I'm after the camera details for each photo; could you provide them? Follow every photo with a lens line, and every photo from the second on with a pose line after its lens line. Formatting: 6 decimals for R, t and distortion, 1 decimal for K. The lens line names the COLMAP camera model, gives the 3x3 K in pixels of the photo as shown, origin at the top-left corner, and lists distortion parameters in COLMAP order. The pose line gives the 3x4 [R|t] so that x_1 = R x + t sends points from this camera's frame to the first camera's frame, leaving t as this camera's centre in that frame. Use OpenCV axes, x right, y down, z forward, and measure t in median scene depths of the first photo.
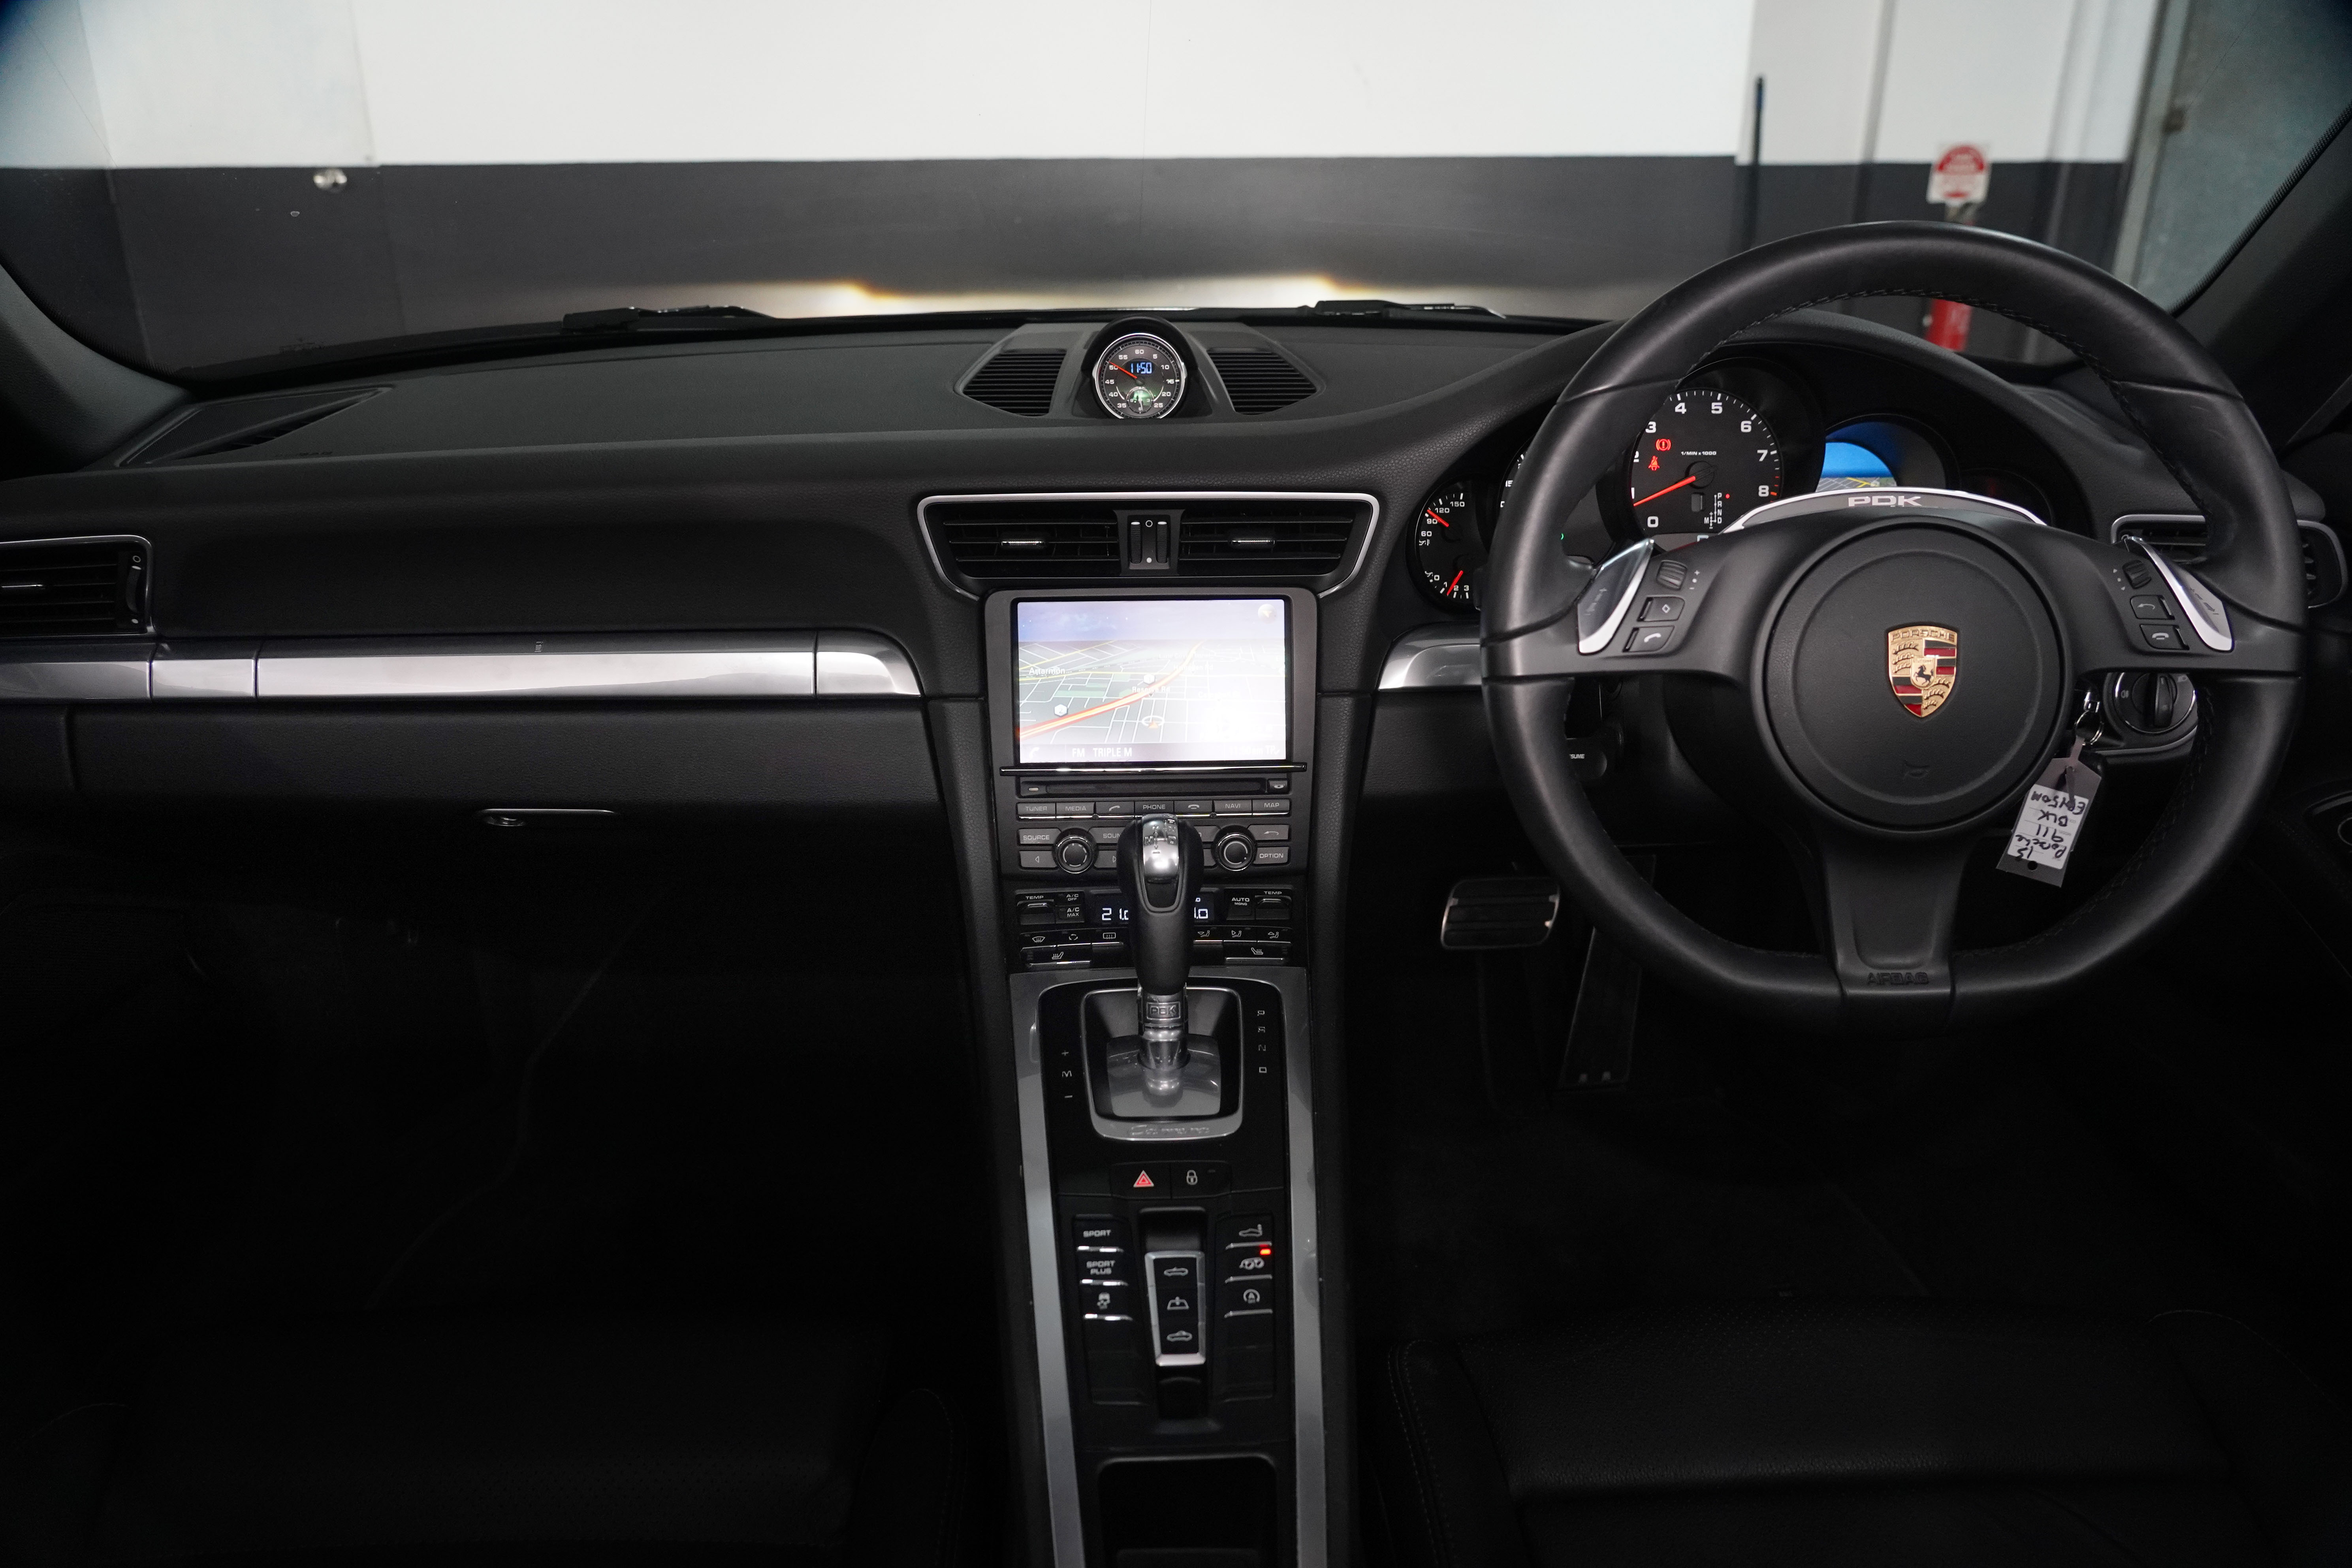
lens RADIAL K [[1608.3, 0, 1171.2], [0, 1608.3, 765.8], [0, 0, 1]] dist [0.001584, 0.003725]
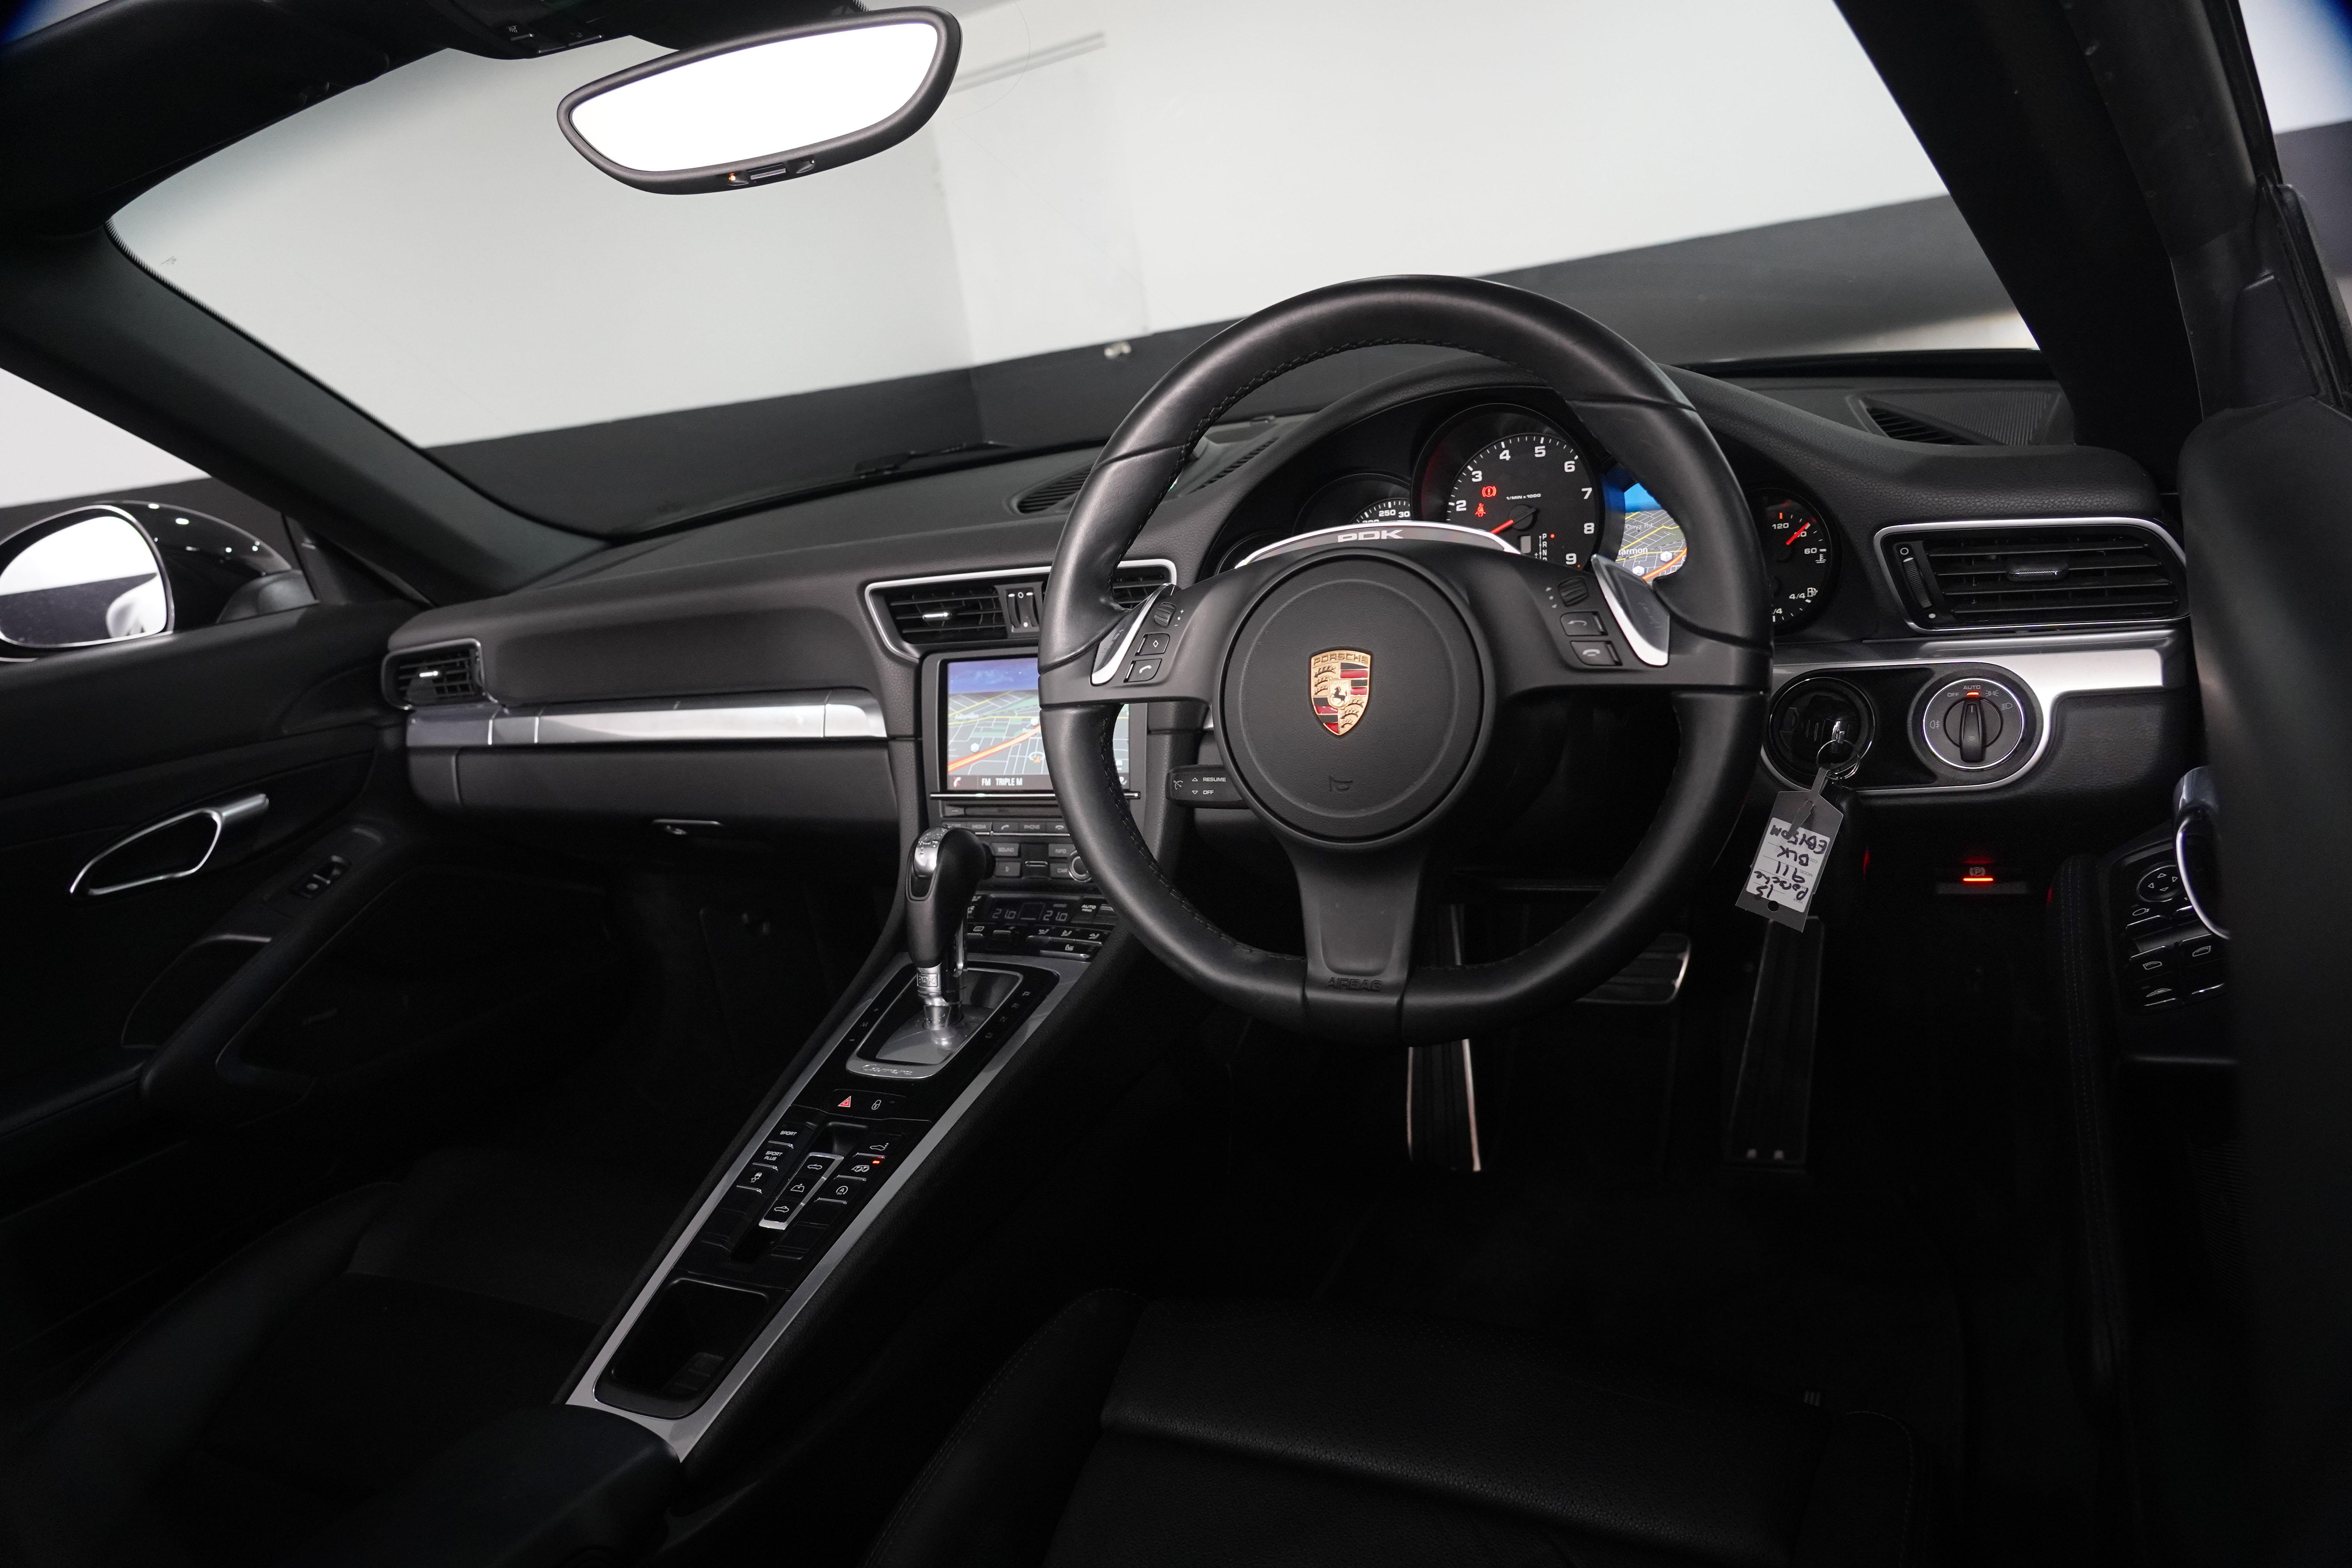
lens RADIAL K [[1594.8, 0, 1176.0], [0, 1594.8, 784.0], [0, 0, 1]] dist [-0.005472, -0.000431]
pose [[0.856010, 0.005870, -0.516926, 0.707022], [-0.029145, 0.998893, -0.036920, 0.034390], [0.516137, 0.046670, 0.855233, 0.027298]]
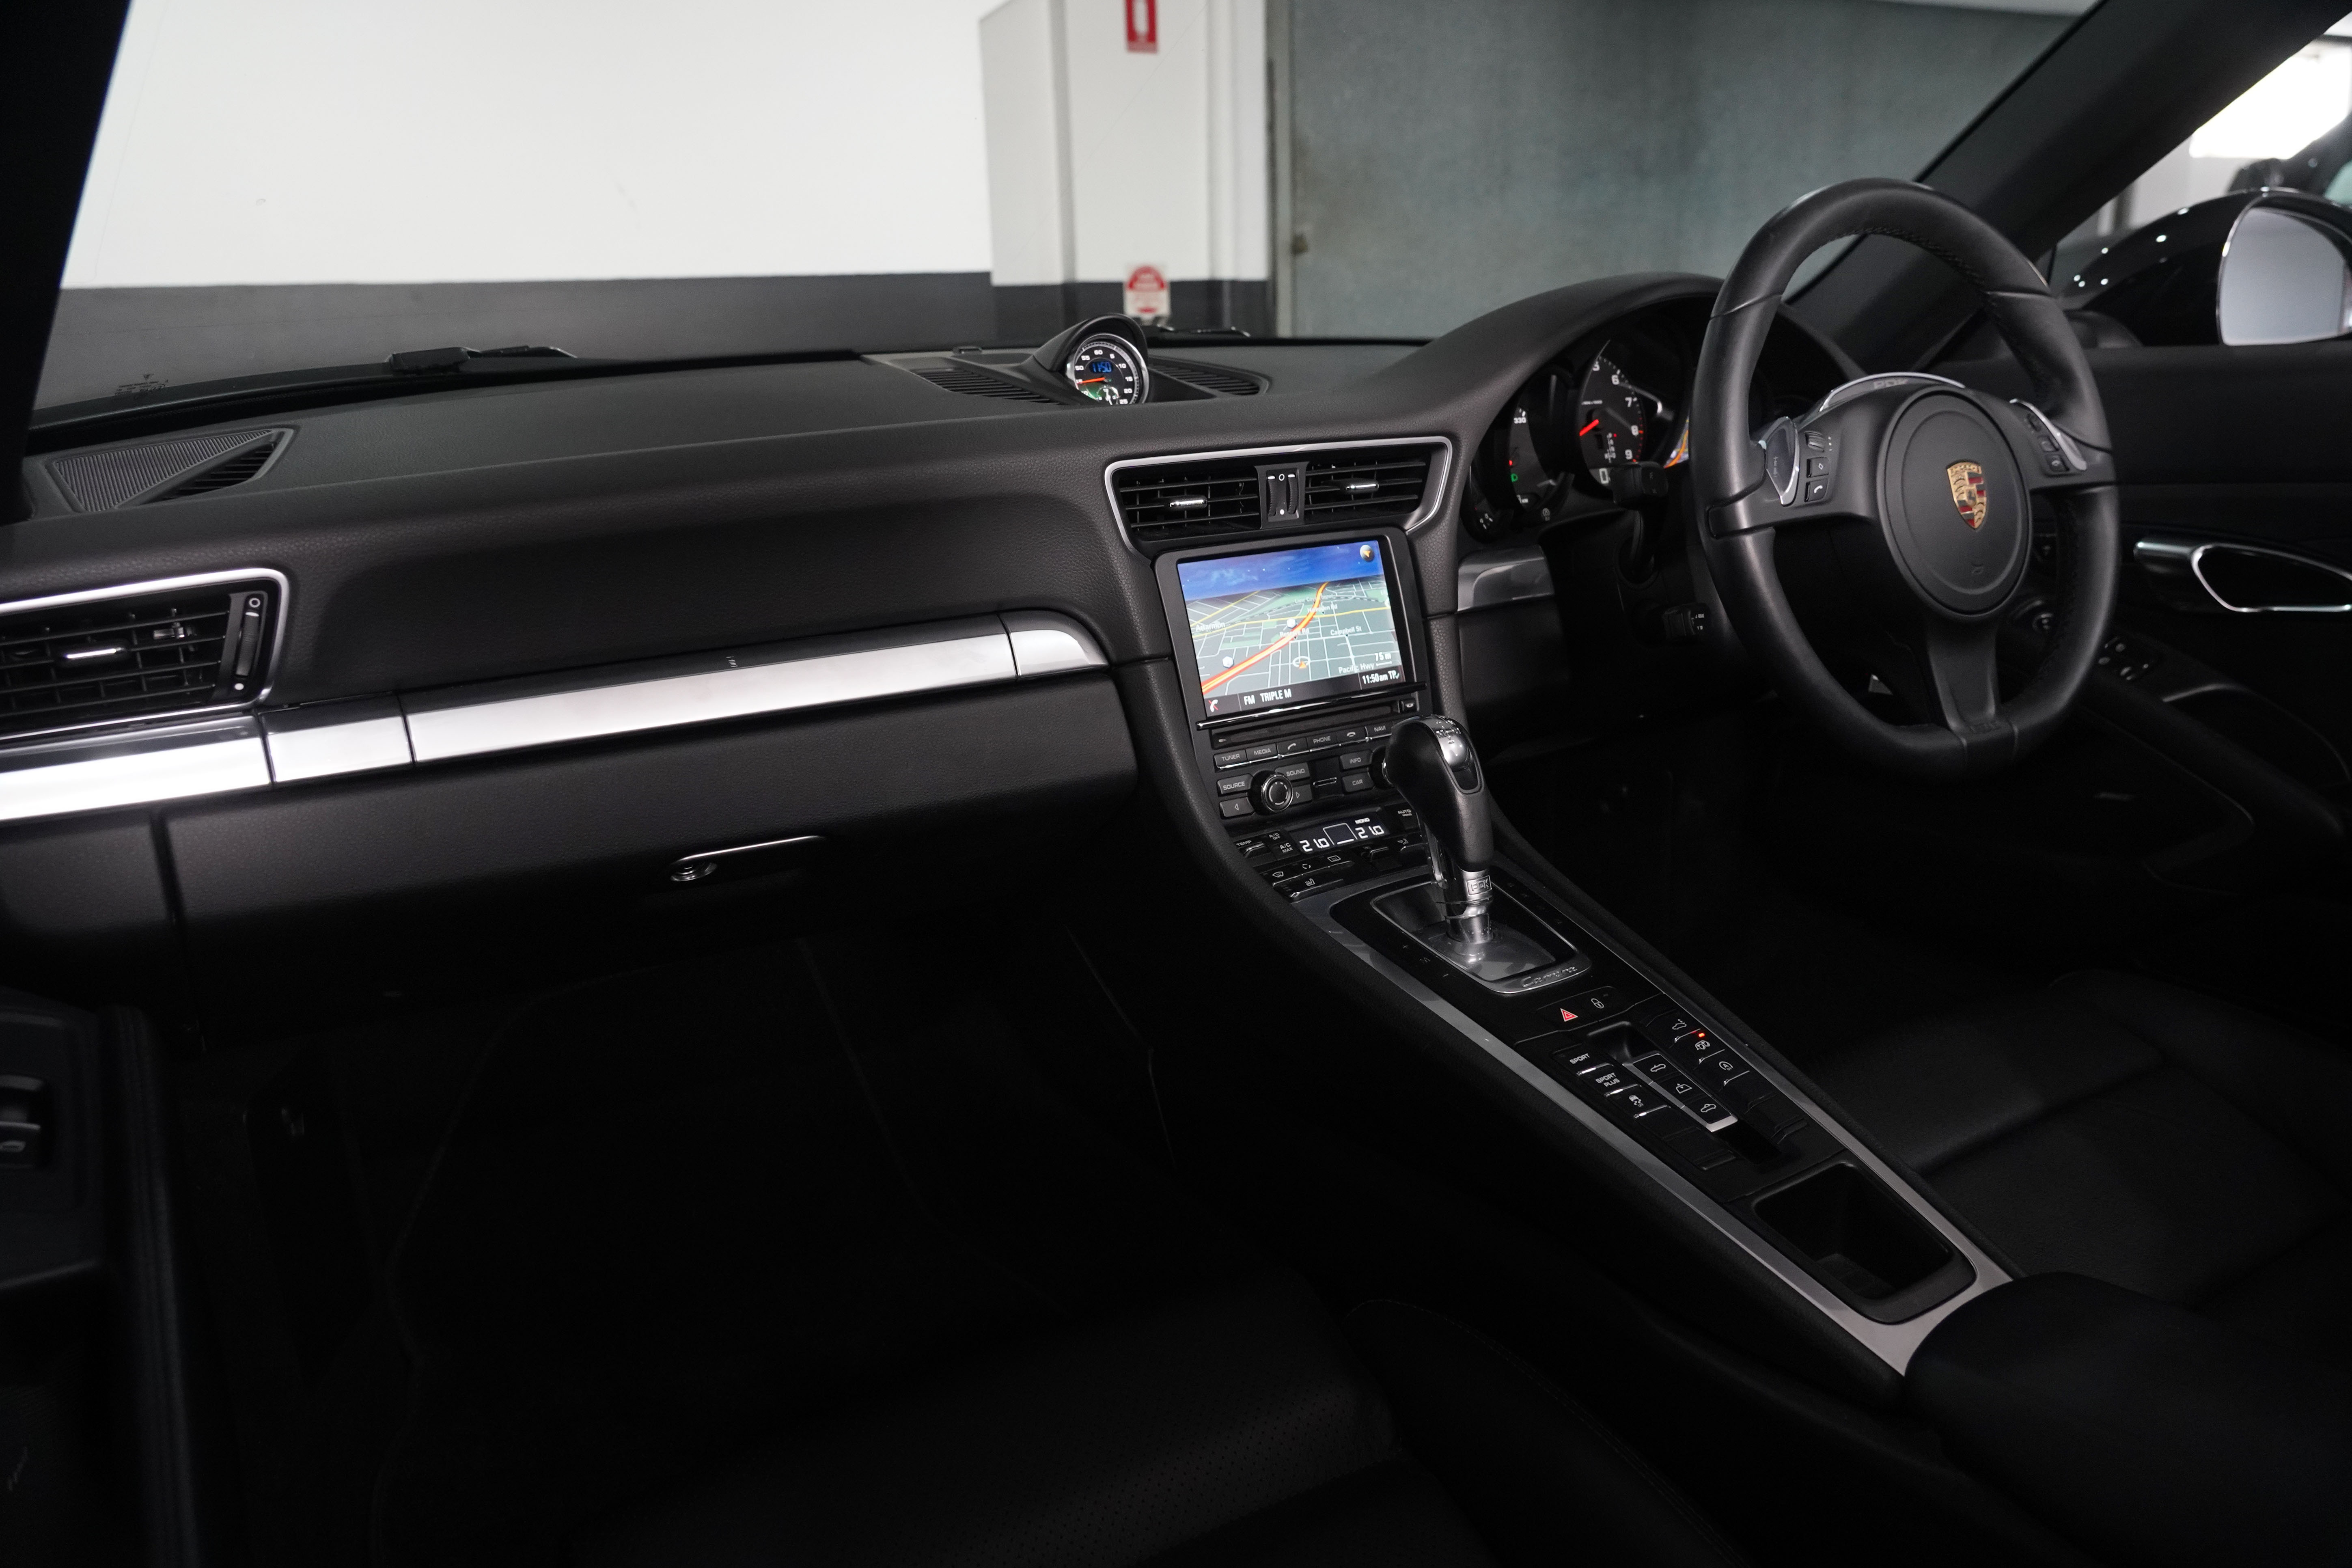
lens RADIAL K [[1658.0, 0, 1175.4], [0, 1658.0, 755.2], [0, 0, 1]] dist [-0.000840, 0.001267]
pose [[0.864116, -0.151185, 0.480049, -0.625881], [0.197658, 0.979123, -0.047435, 0.068910], [-0.462855, 0.135875, 0.875958, 0.086572]]
